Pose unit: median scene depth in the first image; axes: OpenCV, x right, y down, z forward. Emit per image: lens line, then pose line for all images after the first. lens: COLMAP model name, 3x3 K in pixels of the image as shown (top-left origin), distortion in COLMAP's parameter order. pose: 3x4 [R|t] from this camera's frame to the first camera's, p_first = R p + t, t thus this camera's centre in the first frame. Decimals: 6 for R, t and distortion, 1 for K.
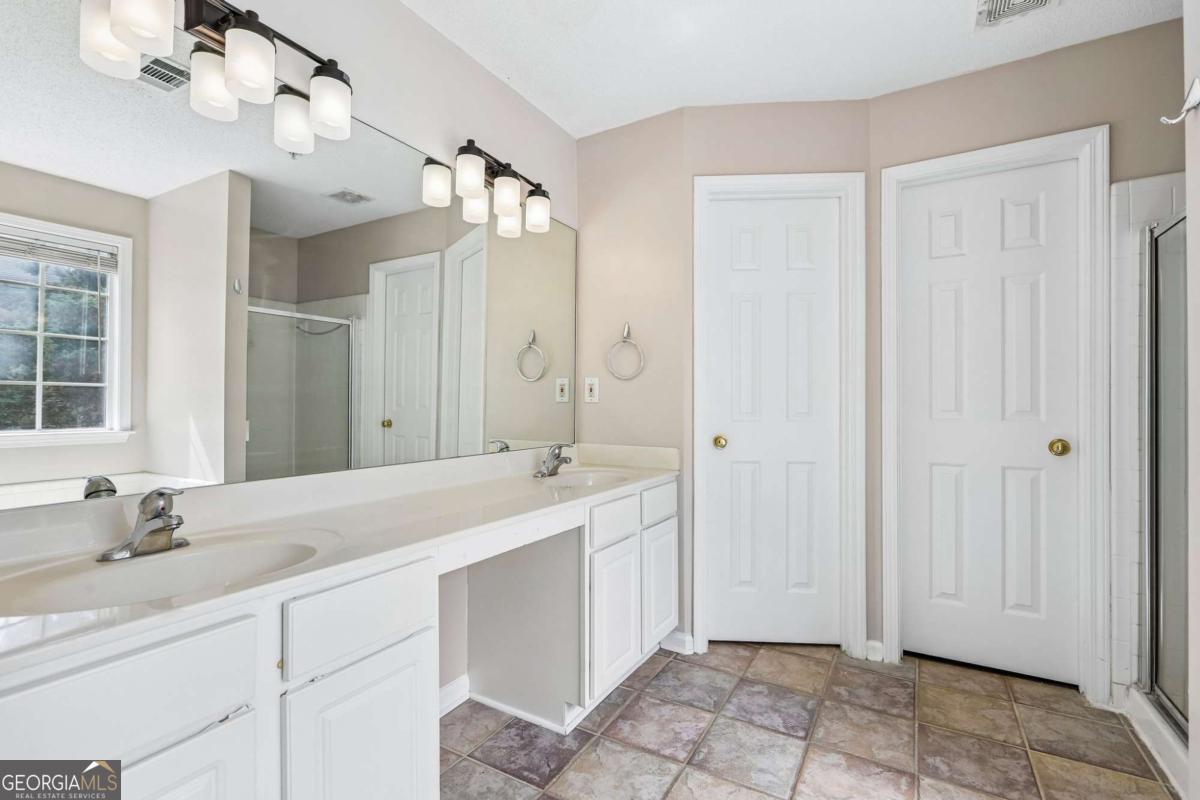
lens RADIAL K [[542.5, 0, 605.7], [0, 542.5, 404.9], [0, 0, 1]] dist [0.003294, -0.000367]
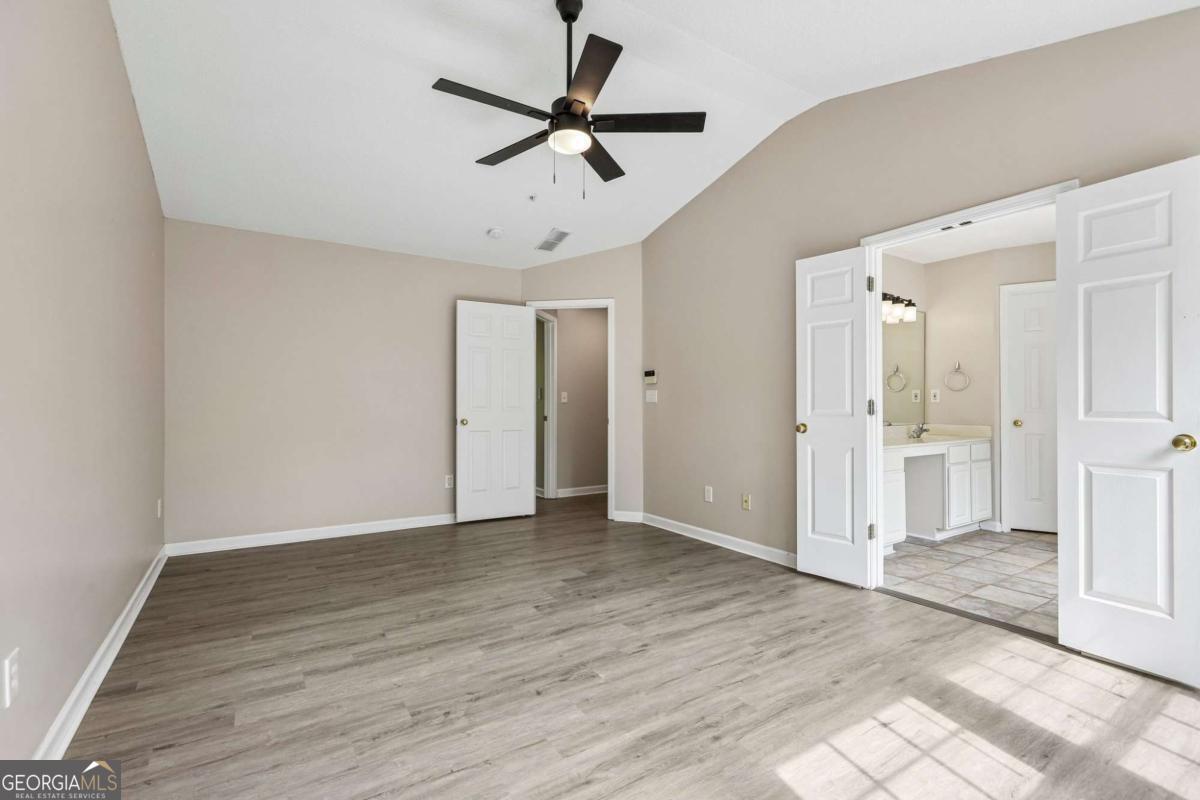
lens RADIAL K [[542.5, 0, 610.3], [0, 542.5, 403.7], [0, 0, 1]] dist [0.003294, -0.000367]
pose [[0.895027, -0.008115, -0.445938, -0.218030], [0.007752, 0.999966, -0.002638, -0.005049], [0.445945, -0.001095, 0.895060, -1.350614]]
